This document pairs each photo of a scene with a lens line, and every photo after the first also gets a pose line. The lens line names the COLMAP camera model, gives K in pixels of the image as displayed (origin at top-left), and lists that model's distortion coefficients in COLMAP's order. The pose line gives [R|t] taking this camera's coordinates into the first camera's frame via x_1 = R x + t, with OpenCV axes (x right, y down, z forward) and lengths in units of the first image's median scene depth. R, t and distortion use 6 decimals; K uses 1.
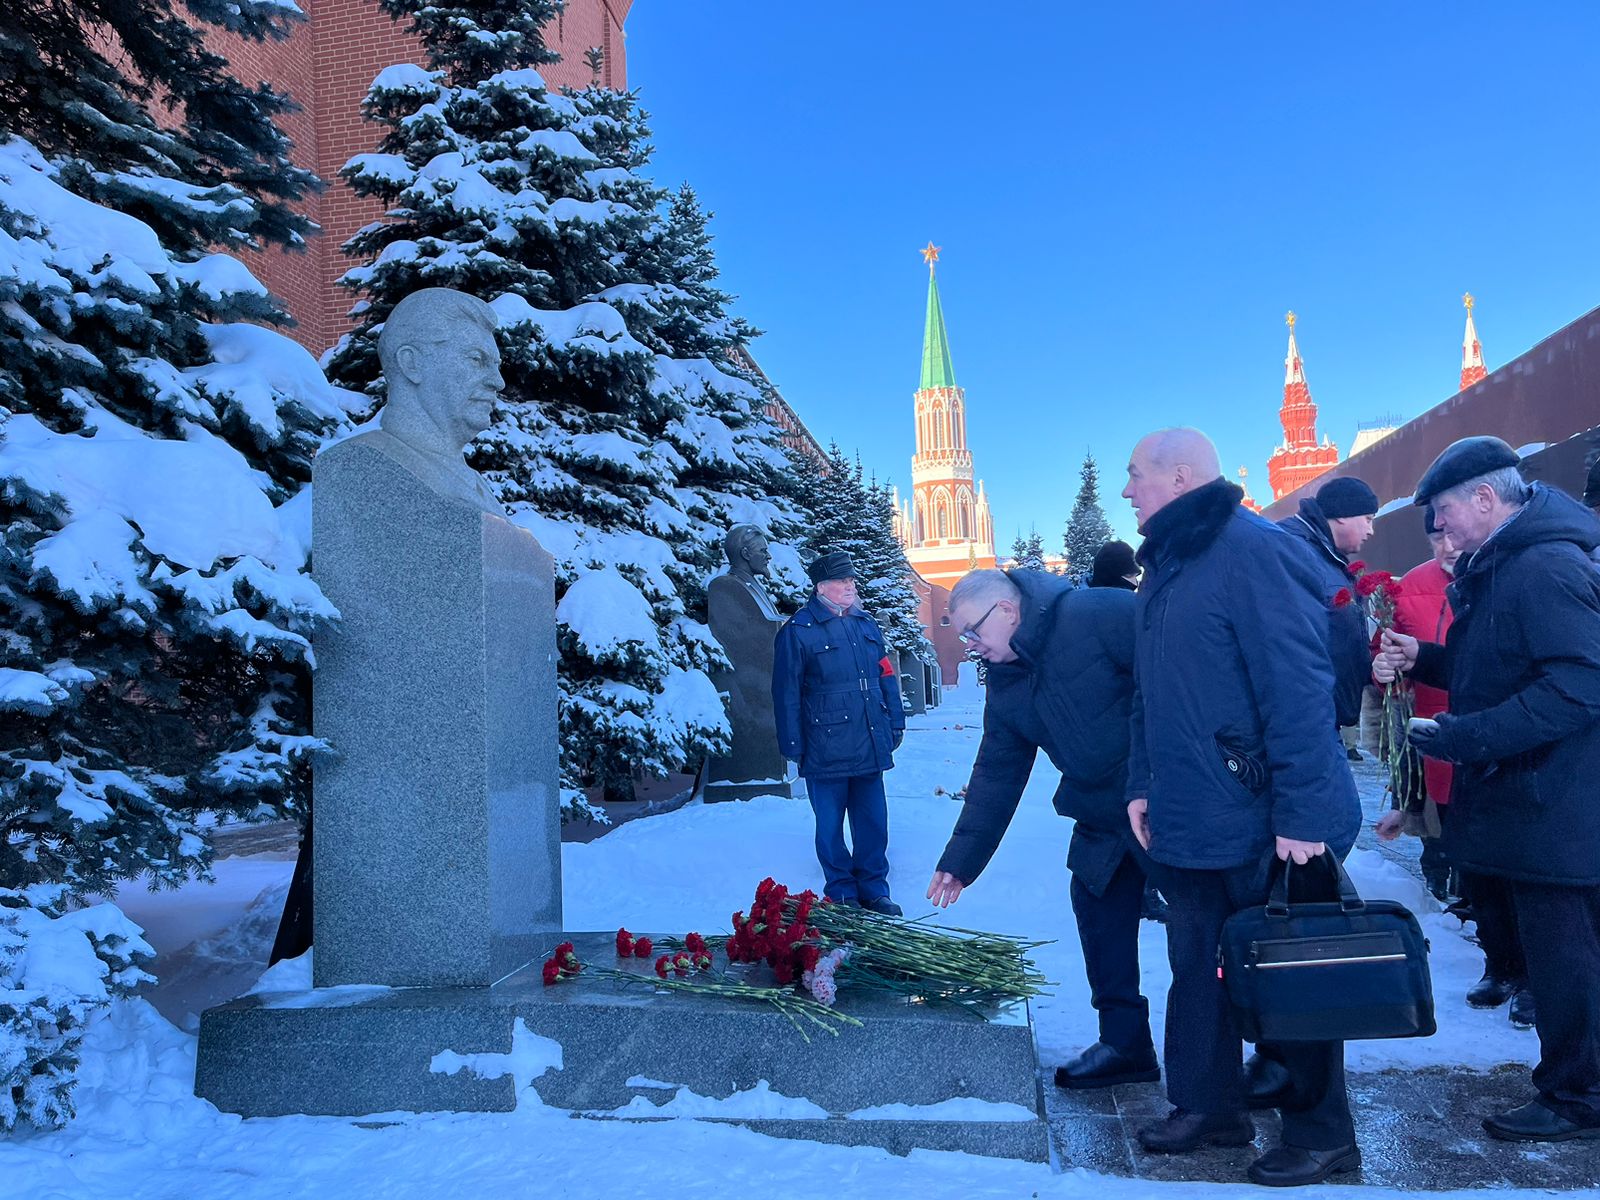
lens RADIAL K [[1235.3, 0, 800.0], [0, 1235.3, 600.0], [0, 0, 1]] dist [0.096562, -0.116811]
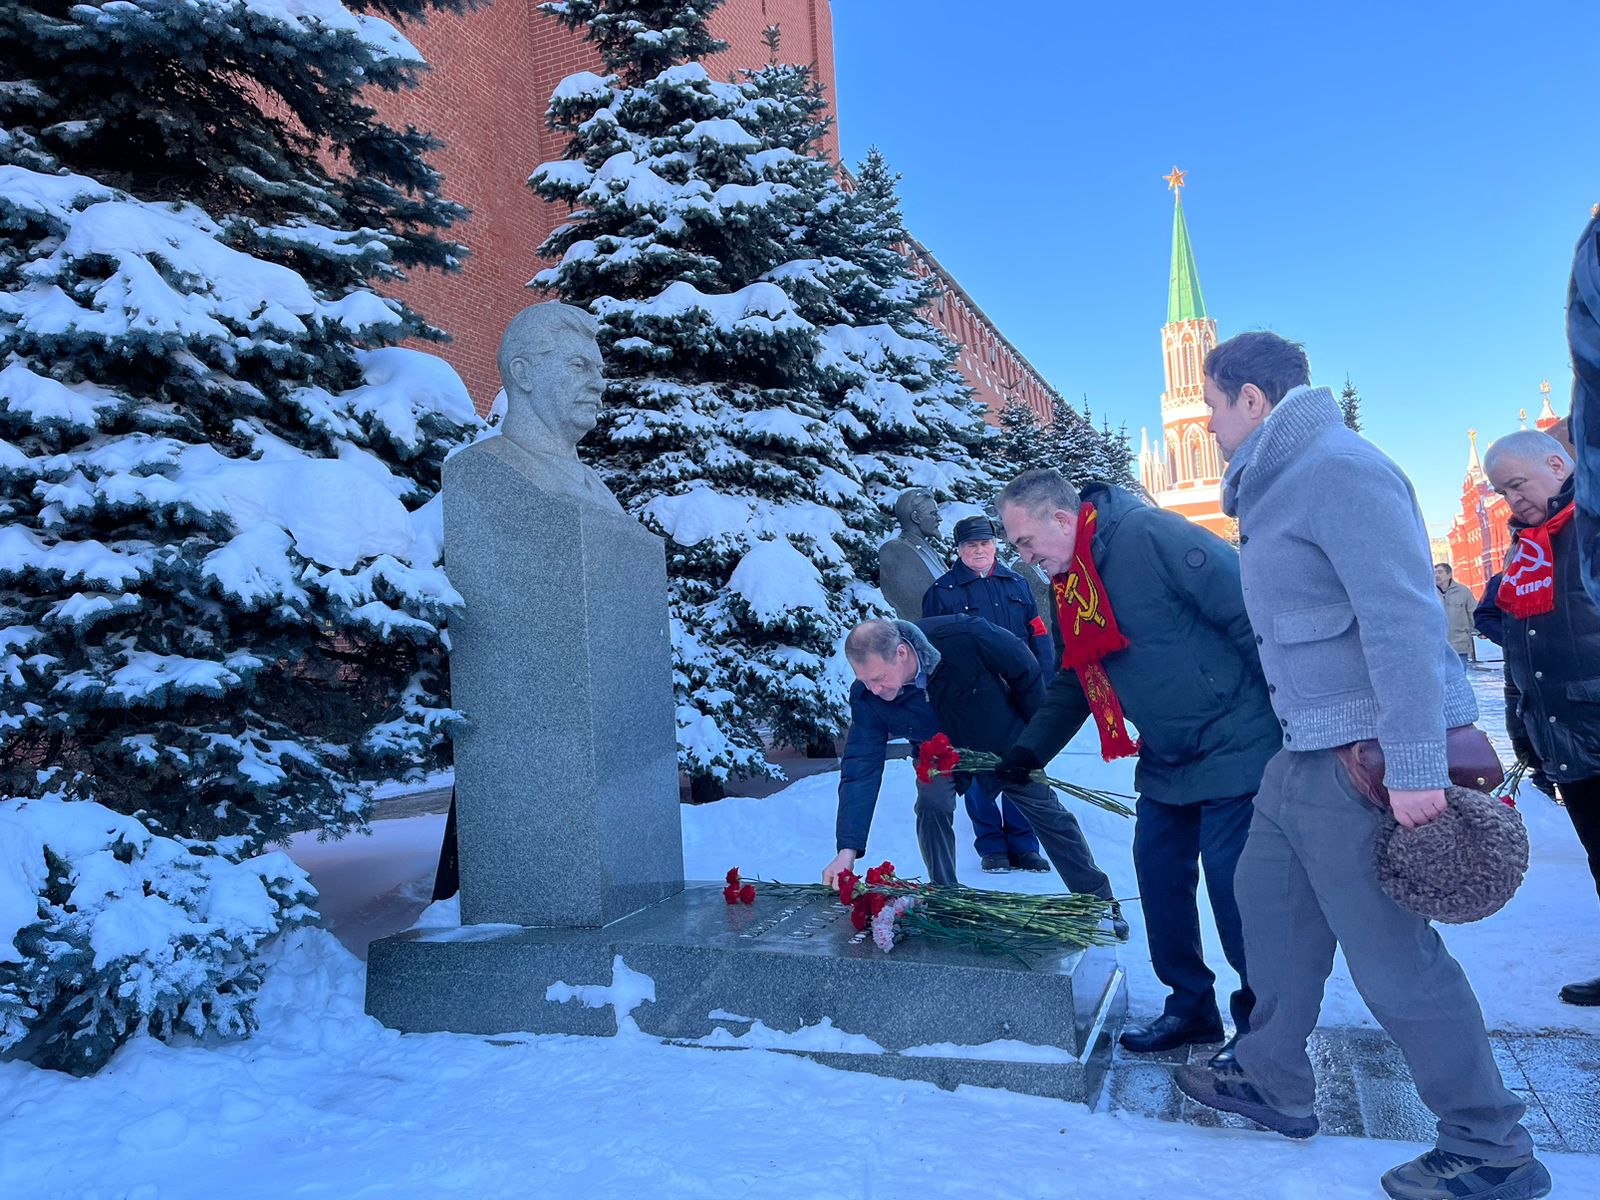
lens RADIAL K [[1235.3, 0, 800.0], [0, 1235.3, 600.0], [0, 0, 1]] dist [0.096562, -0.116811]
pose [[0.979106, -0.033328, -0.200602, 0.146631], [0.040573, 0.998660, 0.032115, -0.013318], [0.199263, -0.039583, 0.979146, -0.047935]]
